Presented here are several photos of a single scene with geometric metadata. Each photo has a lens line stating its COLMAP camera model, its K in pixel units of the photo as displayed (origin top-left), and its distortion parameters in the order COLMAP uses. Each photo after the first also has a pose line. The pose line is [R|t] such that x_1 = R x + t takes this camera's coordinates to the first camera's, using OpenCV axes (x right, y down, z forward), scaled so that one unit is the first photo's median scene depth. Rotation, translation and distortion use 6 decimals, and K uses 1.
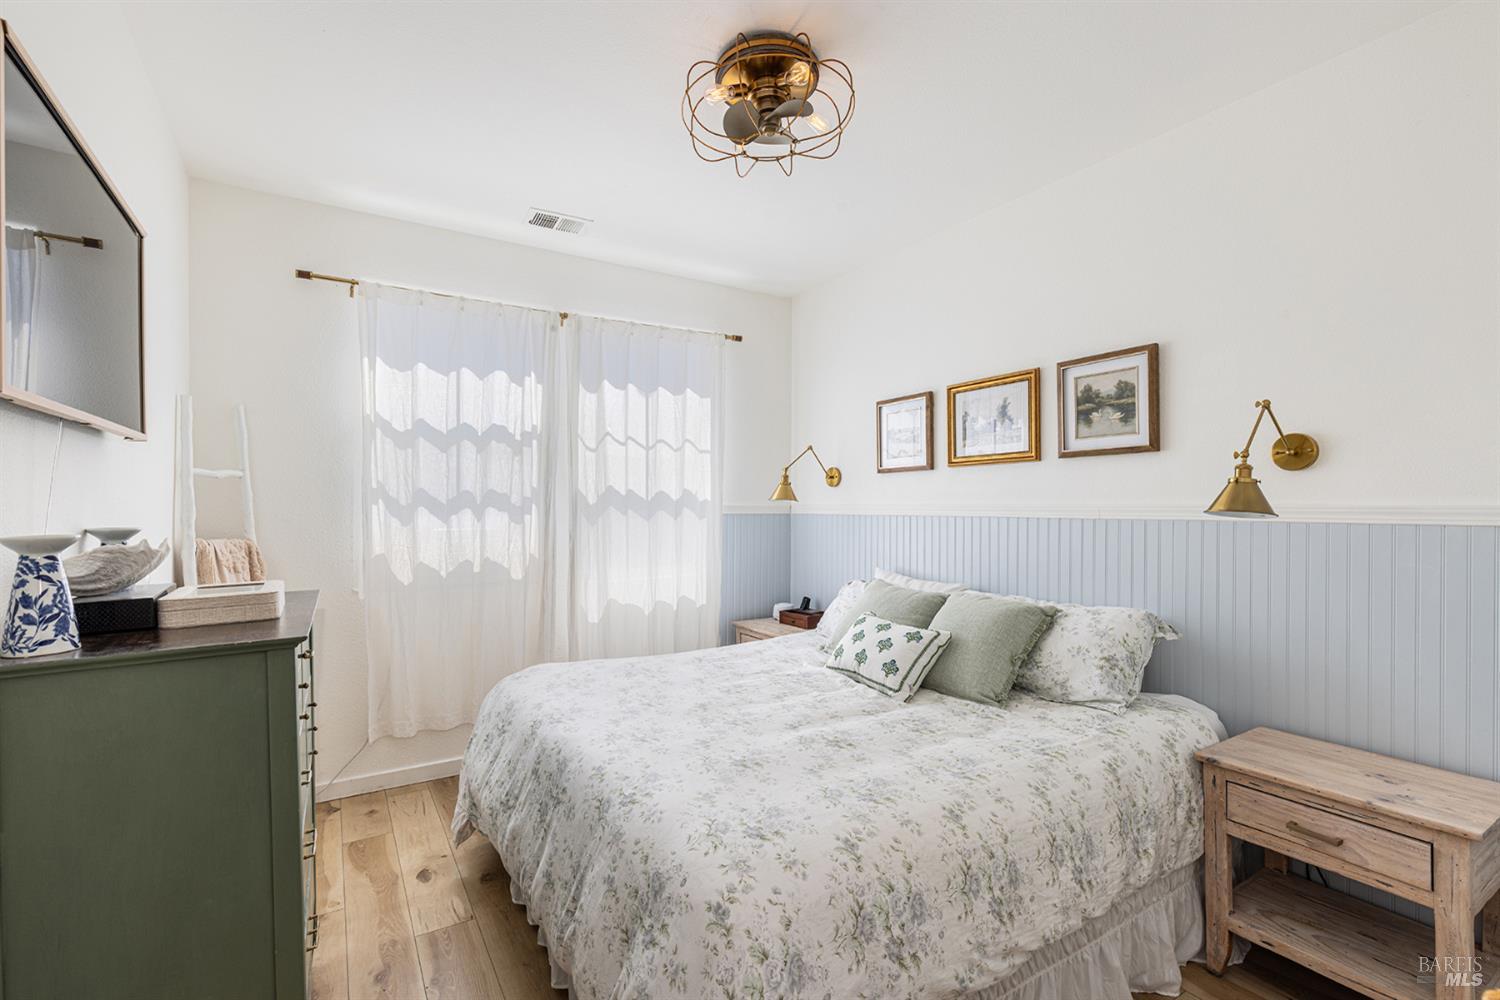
lens RADIAL K [[674.0, 0, 739.2], [0, 674.0, 502.5], [0, 0, 1]] dist [0.008389, -0.001014]
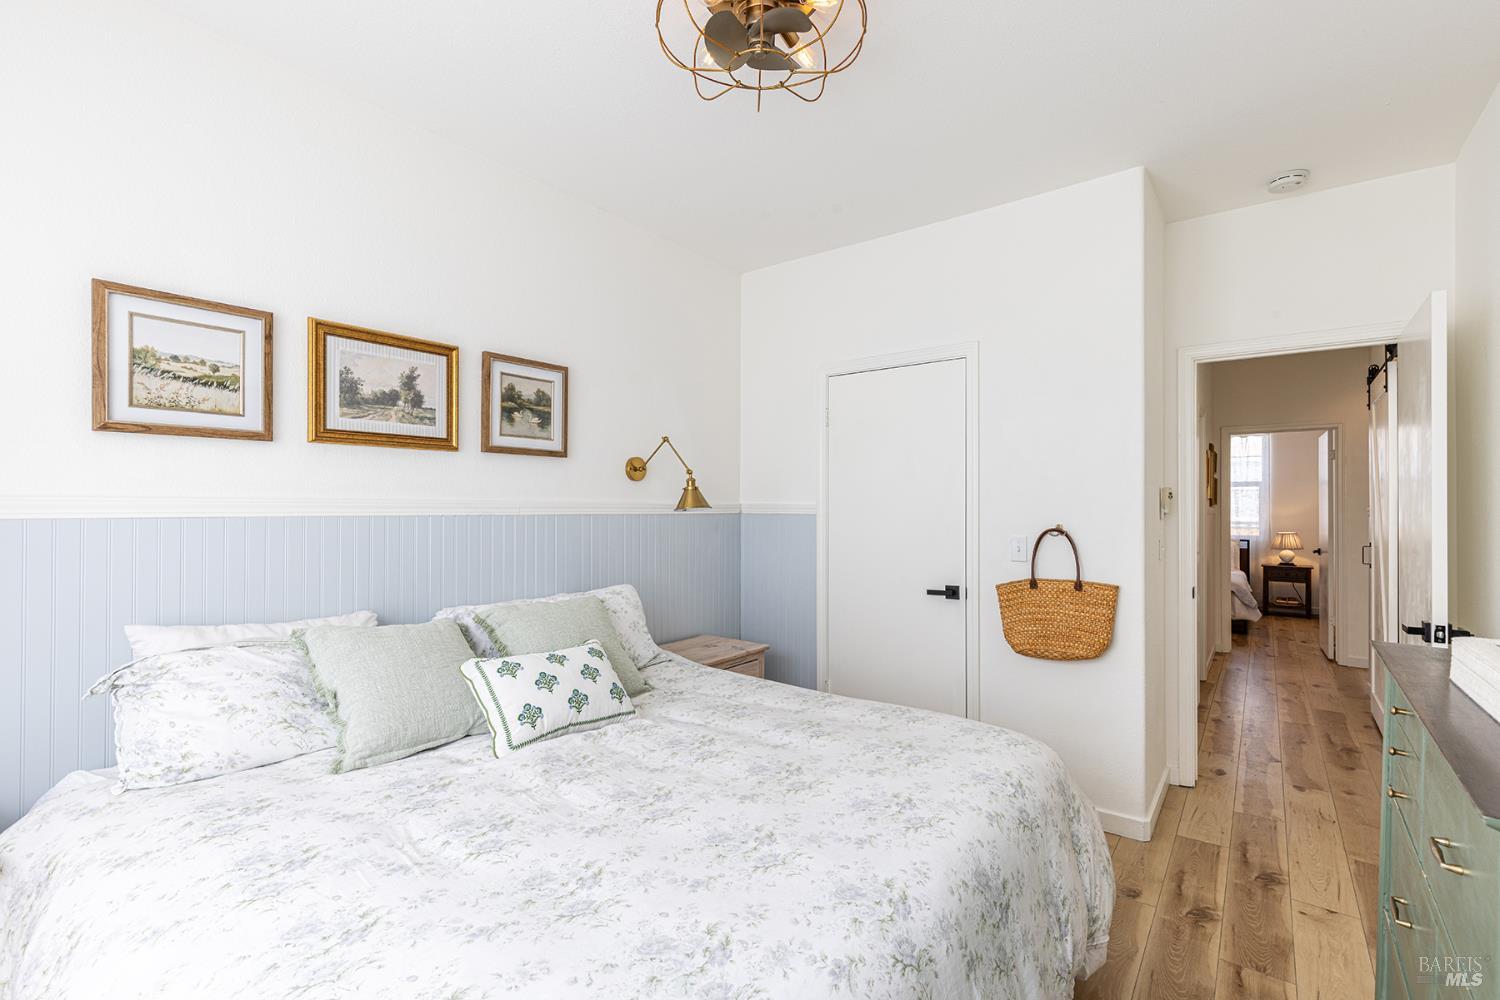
lens RADIAL K [[674.0, 0, 760.9], [0, 674.0, 507.7], [0, 0, 1]] dist [0.008389, -0.001014]
pose [[-0.371622, -0.011151, 0.928317, -0.588547], [-0.016722, 0.999846, 0.005316, 0.001510], [-0.928233, -0.013548, -0.371751, 1.054168]]
